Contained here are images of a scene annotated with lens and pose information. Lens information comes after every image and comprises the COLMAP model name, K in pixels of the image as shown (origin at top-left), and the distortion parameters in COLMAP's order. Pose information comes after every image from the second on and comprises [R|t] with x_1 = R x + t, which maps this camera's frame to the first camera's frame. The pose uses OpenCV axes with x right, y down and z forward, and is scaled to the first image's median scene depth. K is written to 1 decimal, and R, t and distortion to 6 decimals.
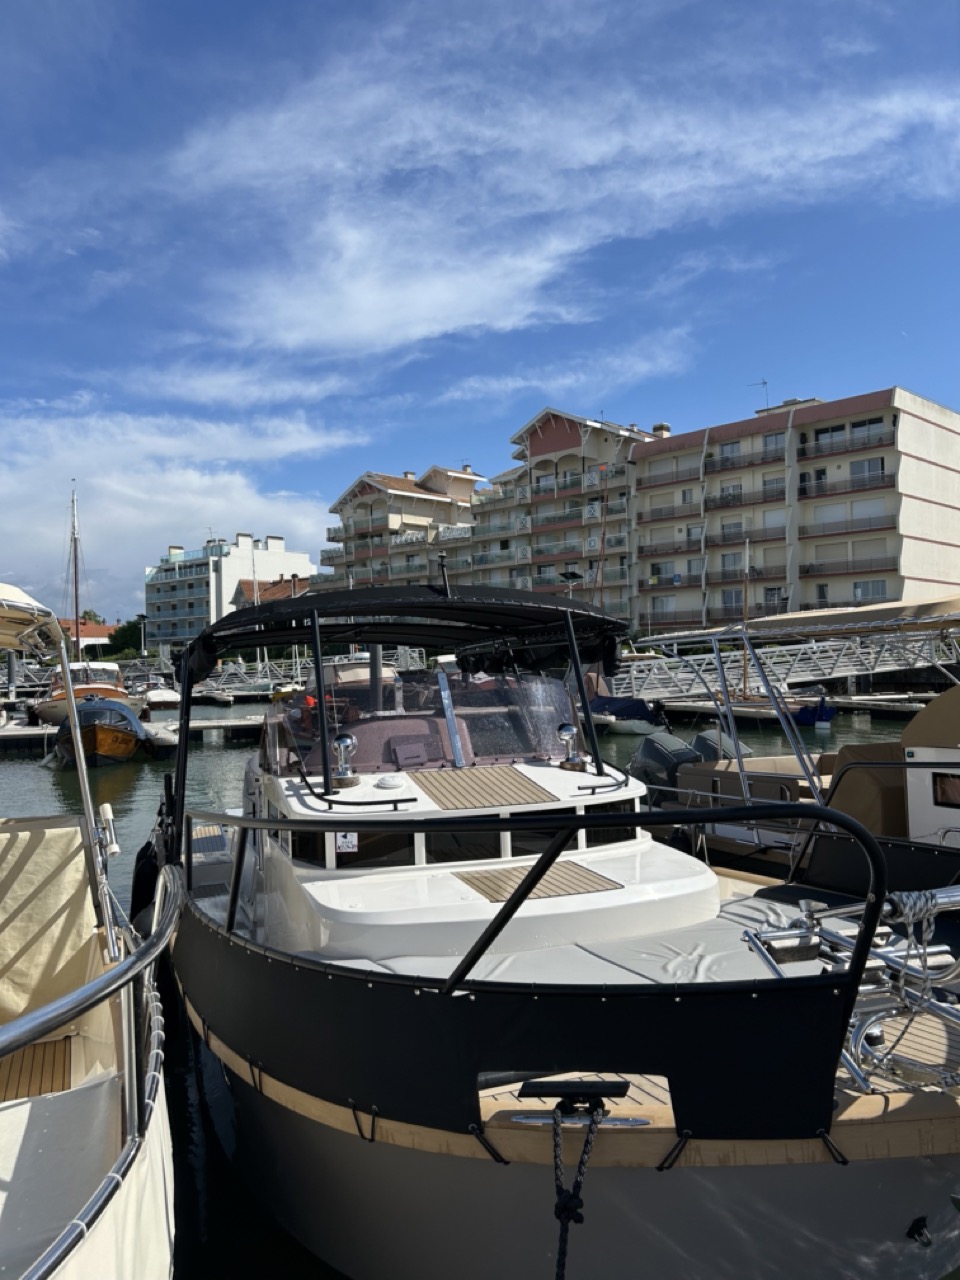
lens RADIAL K [[943.8, 0, 473.9], [0, 943.8, 648.0], [0, 0, 1]] dist [0.030808, -0.051274]
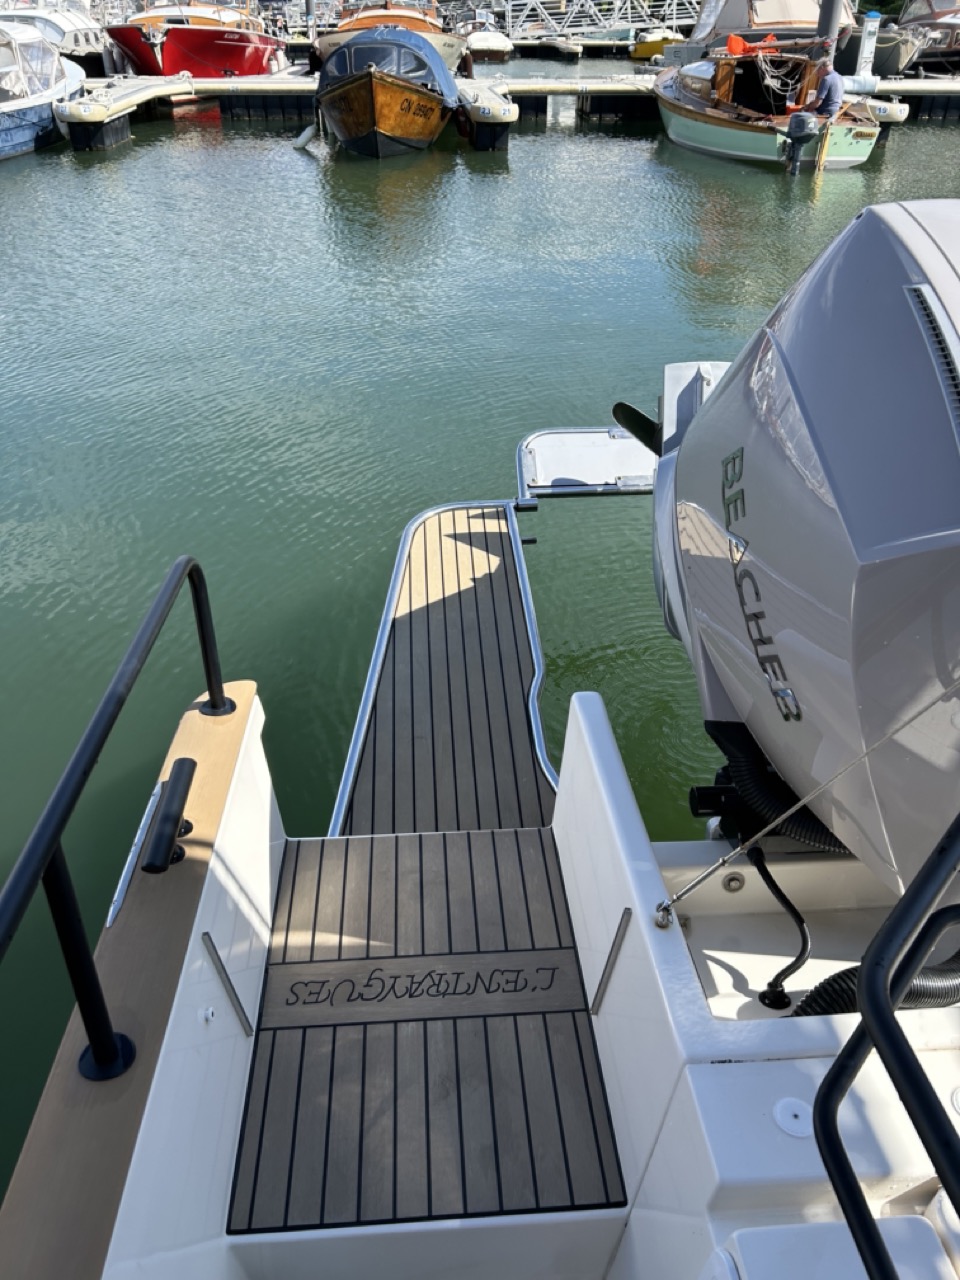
lens RADIAL K [[943.8, 0, 490.4], [0, 943.8, 646.5], [0, 0, 1]] dist [0.030808, -0.051274]
pose [[0.948996, 0.194317, -0.248289, -0.071254], [-0.018230, 0.819998, 0.572076, 0.020401], [0.314761, -0.538371, 0.781717, 0.224545]]
